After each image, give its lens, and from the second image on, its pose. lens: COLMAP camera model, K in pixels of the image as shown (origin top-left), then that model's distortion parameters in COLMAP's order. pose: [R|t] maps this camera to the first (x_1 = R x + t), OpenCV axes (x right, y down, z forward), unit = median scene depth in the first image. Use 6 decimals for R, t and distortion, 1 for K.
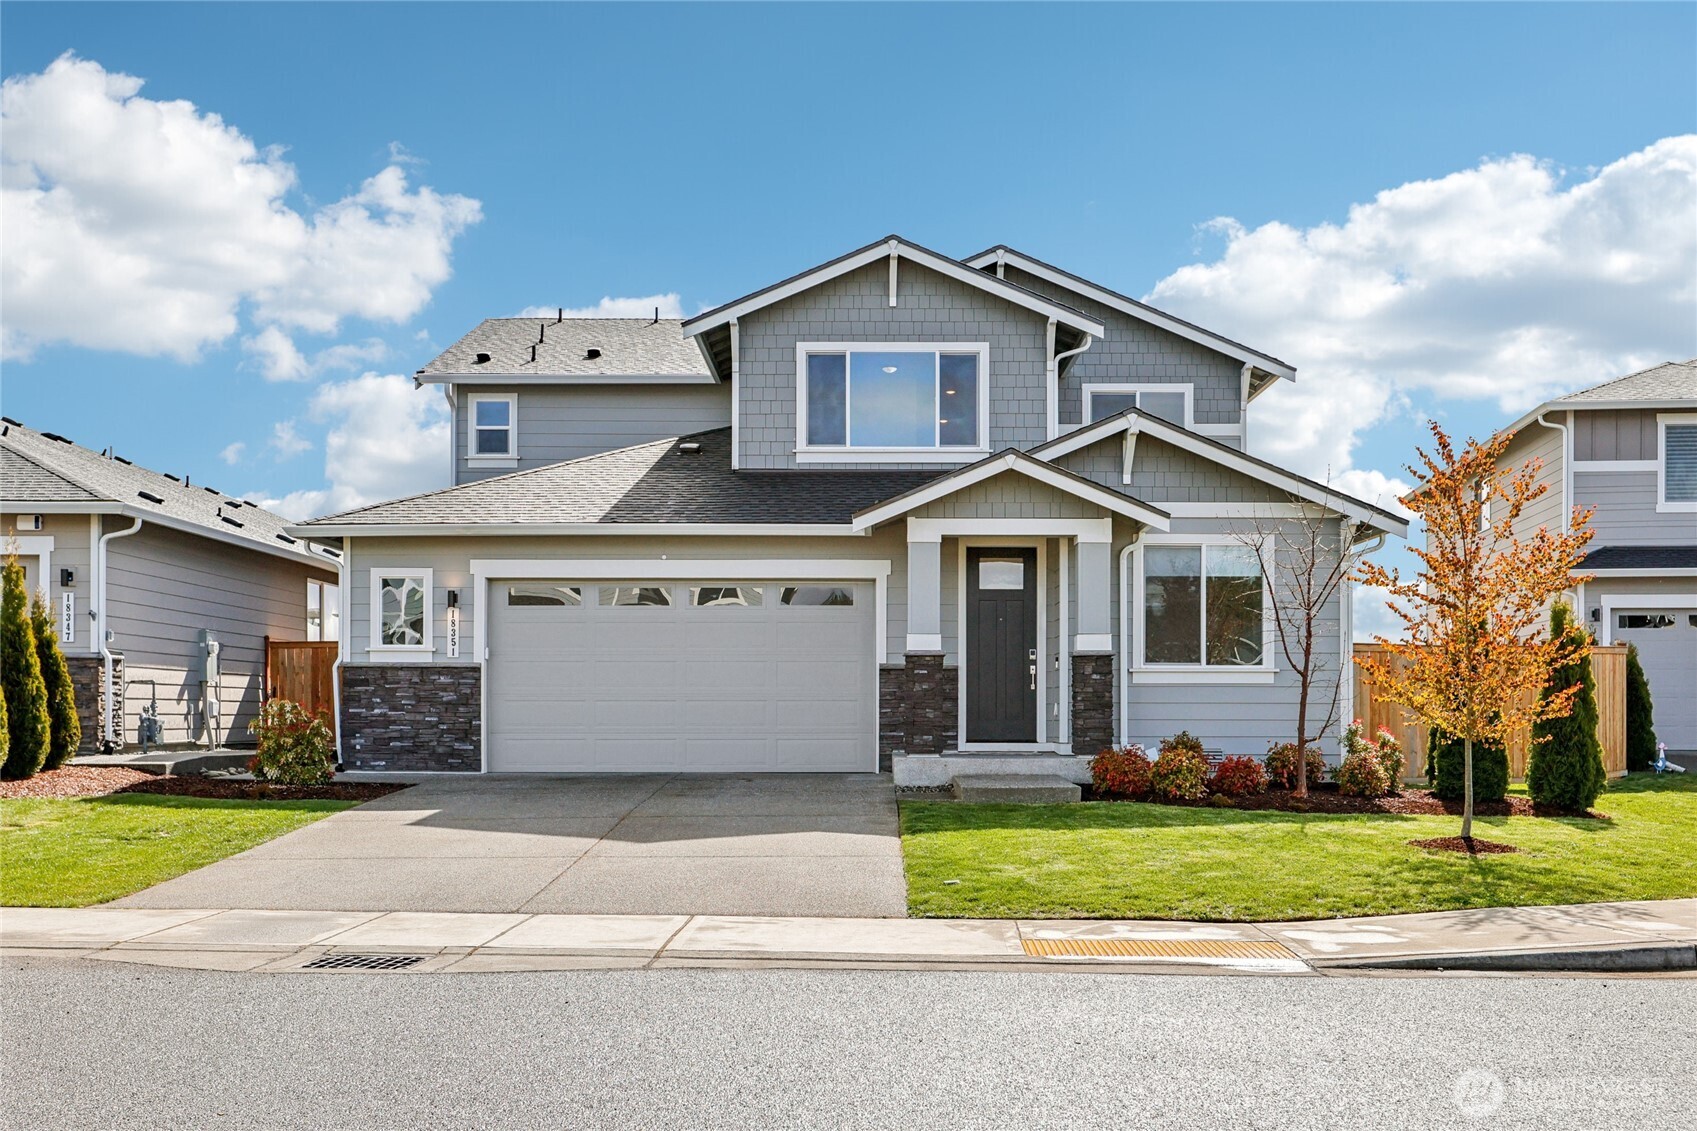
lens RADIAL K [[1688.8, 0, 846.0], [0, 1688.8, 488.7], [0, 0, 1]] dist [-0.042462, 0.000000]
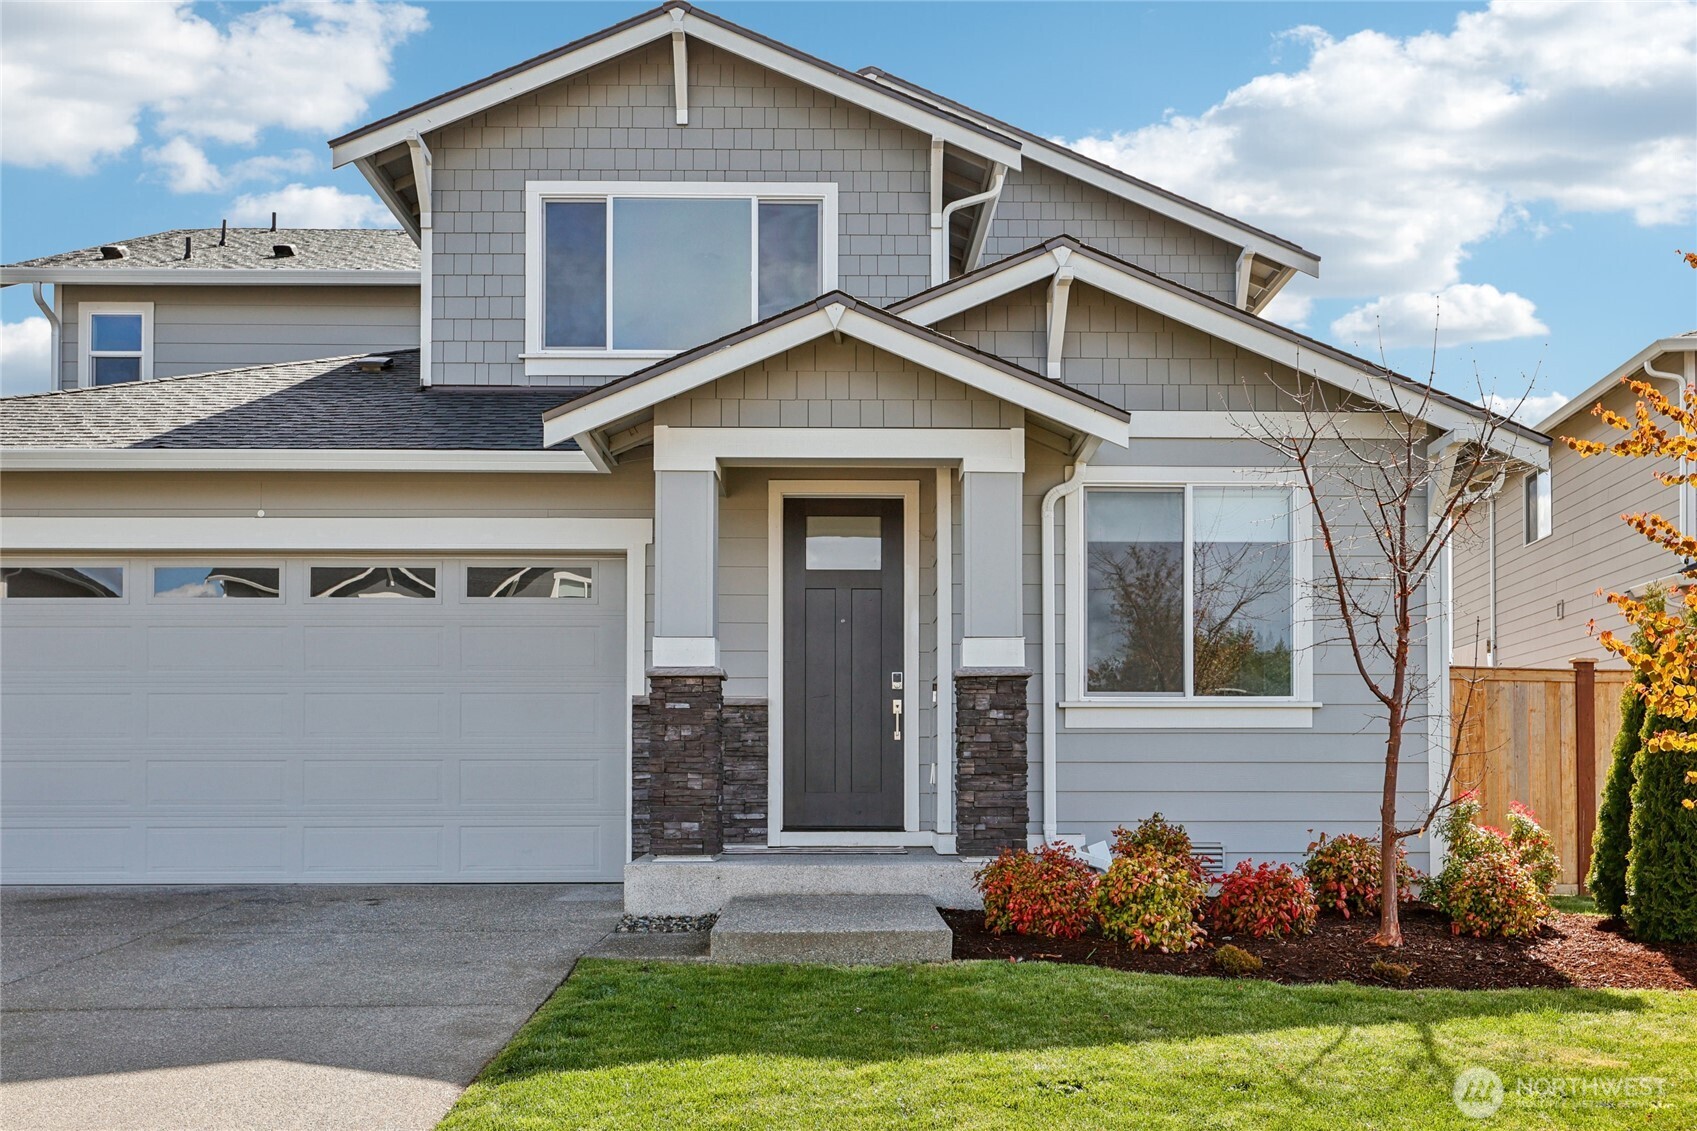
lens RADIAL K [[1688.8, 0, 827.9], [0, 1688.8, 548.9], [0, 0, 1]] dist [-0.042462, 0.000000]
pose [[0.999914, -0.000391, 0.013141, 0.079954], [0.000446, 0.999991, -0.004171, 0.055532], [-0.013140, 0.004176, 0.999905, 0.418026]]
